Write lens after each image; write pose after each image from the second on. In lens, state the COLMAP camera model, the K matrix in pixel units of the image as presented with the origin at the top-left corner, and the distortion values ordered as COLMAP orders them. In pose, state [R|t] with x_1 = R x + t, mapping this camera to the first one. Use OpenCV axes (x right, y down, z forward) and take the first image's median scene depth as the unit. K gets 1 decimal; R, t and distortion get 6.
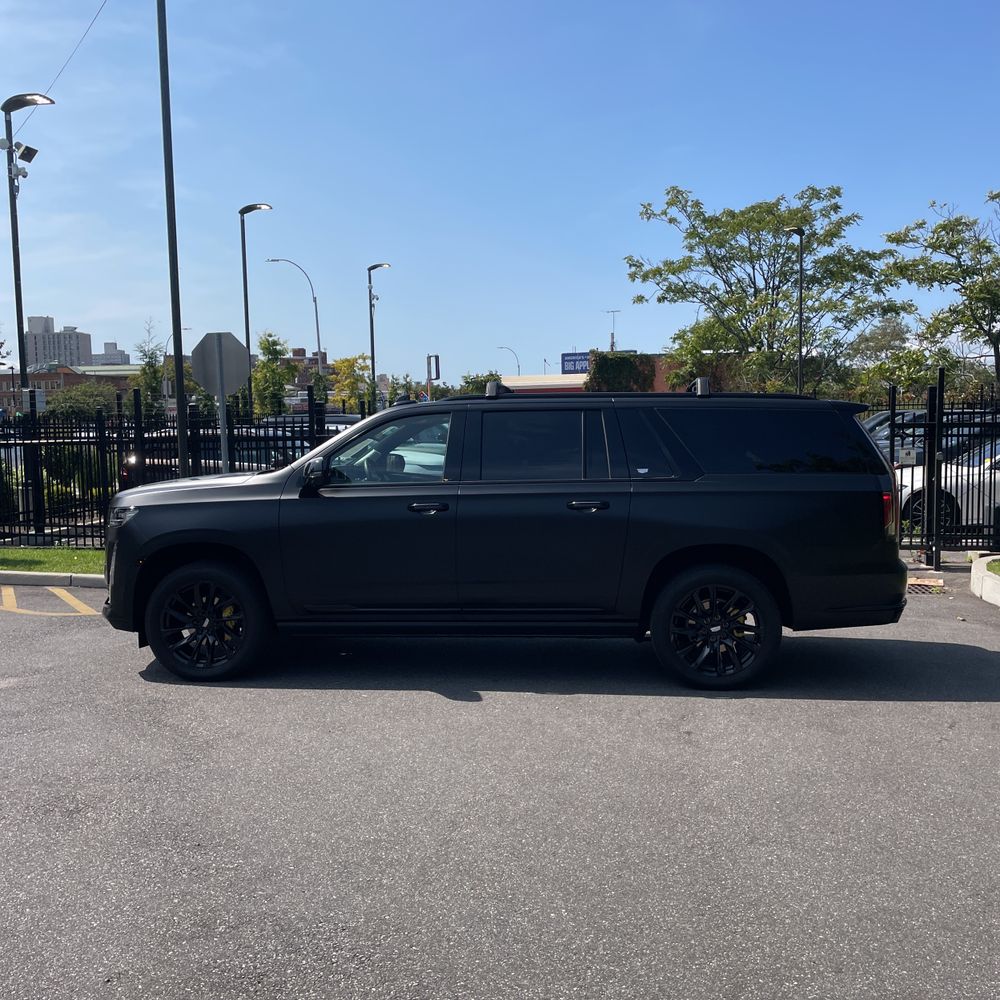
lens RADIAL K [[974.2, 0, 500.0], [0, 974.2, 500.0], [0, 0, 1]] dist [0.080014, 0.005603]
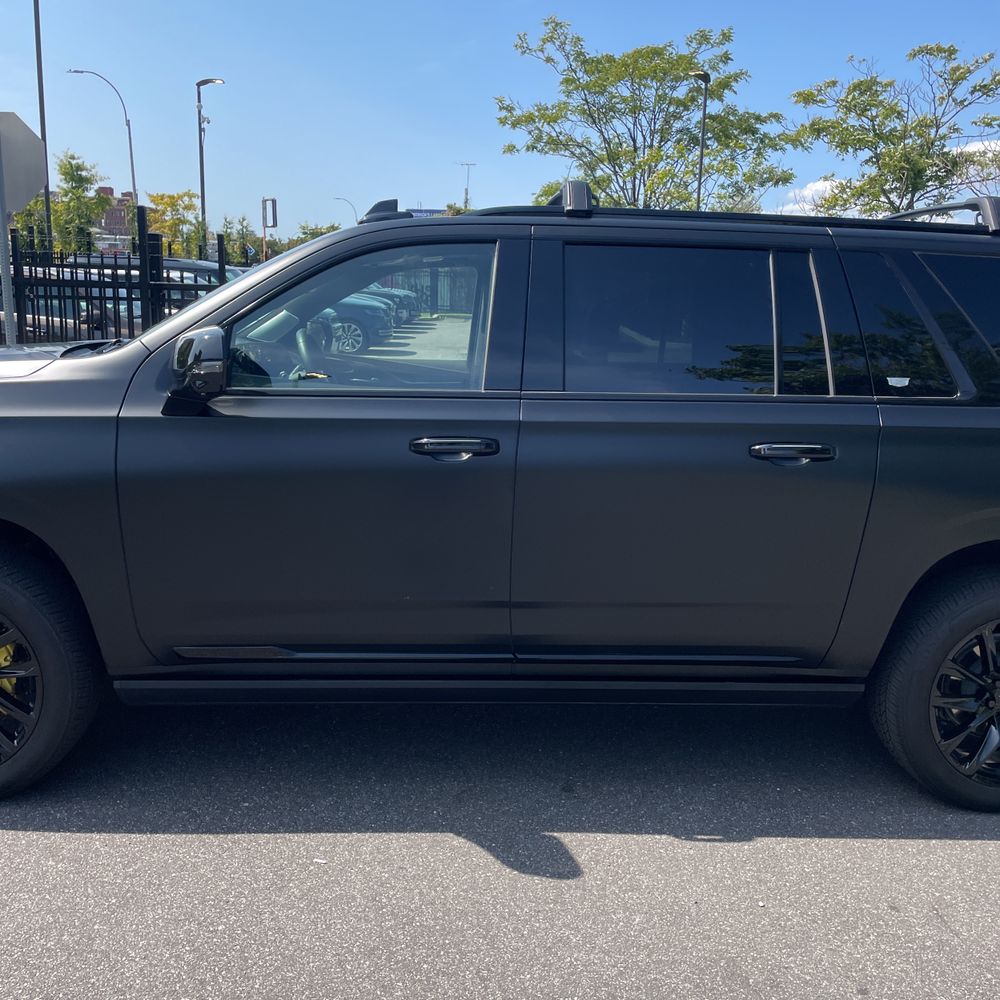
lens RADIAL K [[1003.1, 0, 496.8], [0, 1003.1, 489.8], [0, 0, 1]] dist [0.068092, -0.086974]
pose [[0.986471, 0.015735, 0.163178, -0.024209], [-0.035265, 0.992448, 0.117488, -0.005270], [-0.160097, -0.121653, 0.979576, 0.096770]]
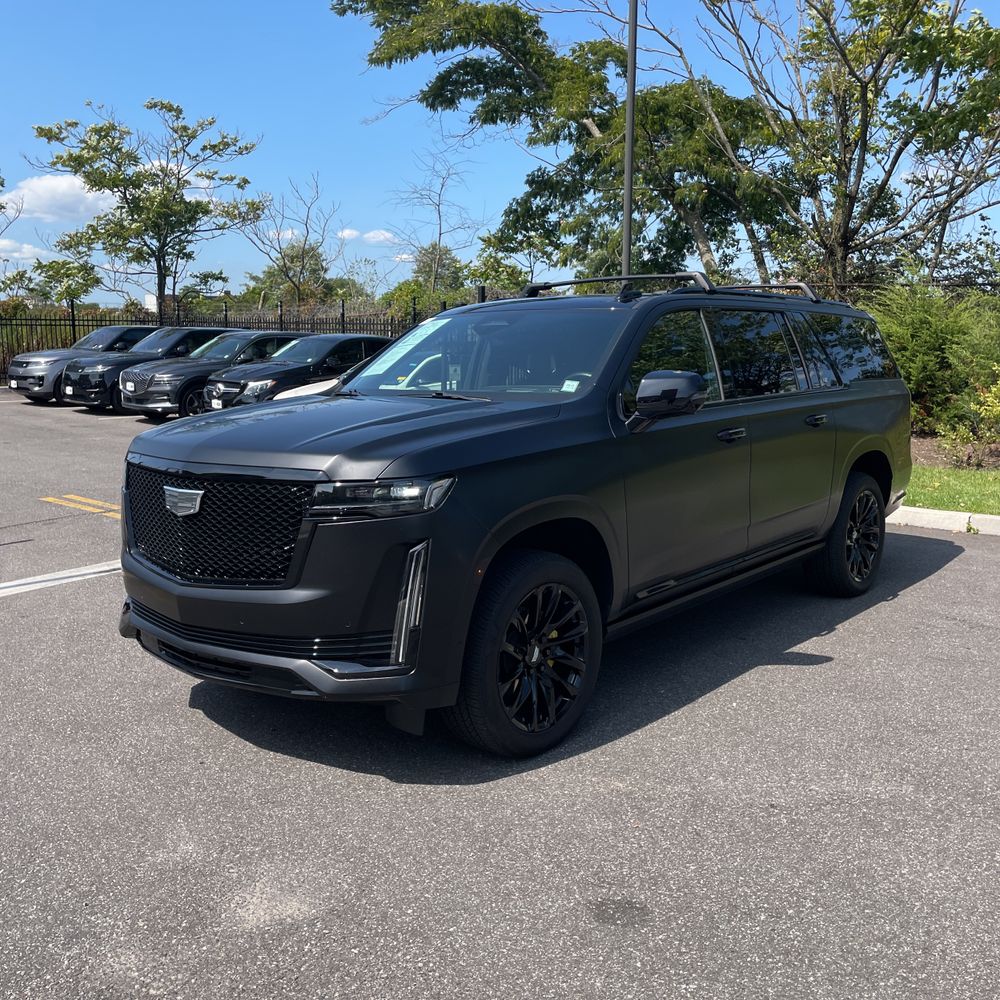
lens RADIAL K [[974.2, 0, 500.0], [0, 974.2, 500.0], [0, 0, 1]] dist [0.080014, 0.005603]
pose [[0.570793, -0.121111, 0.812113, -0.152510], [0.053101, 0.992436, 0.110680, -0.007935], [-0.819375, -0.020051, 0.572907, 0.128499]]
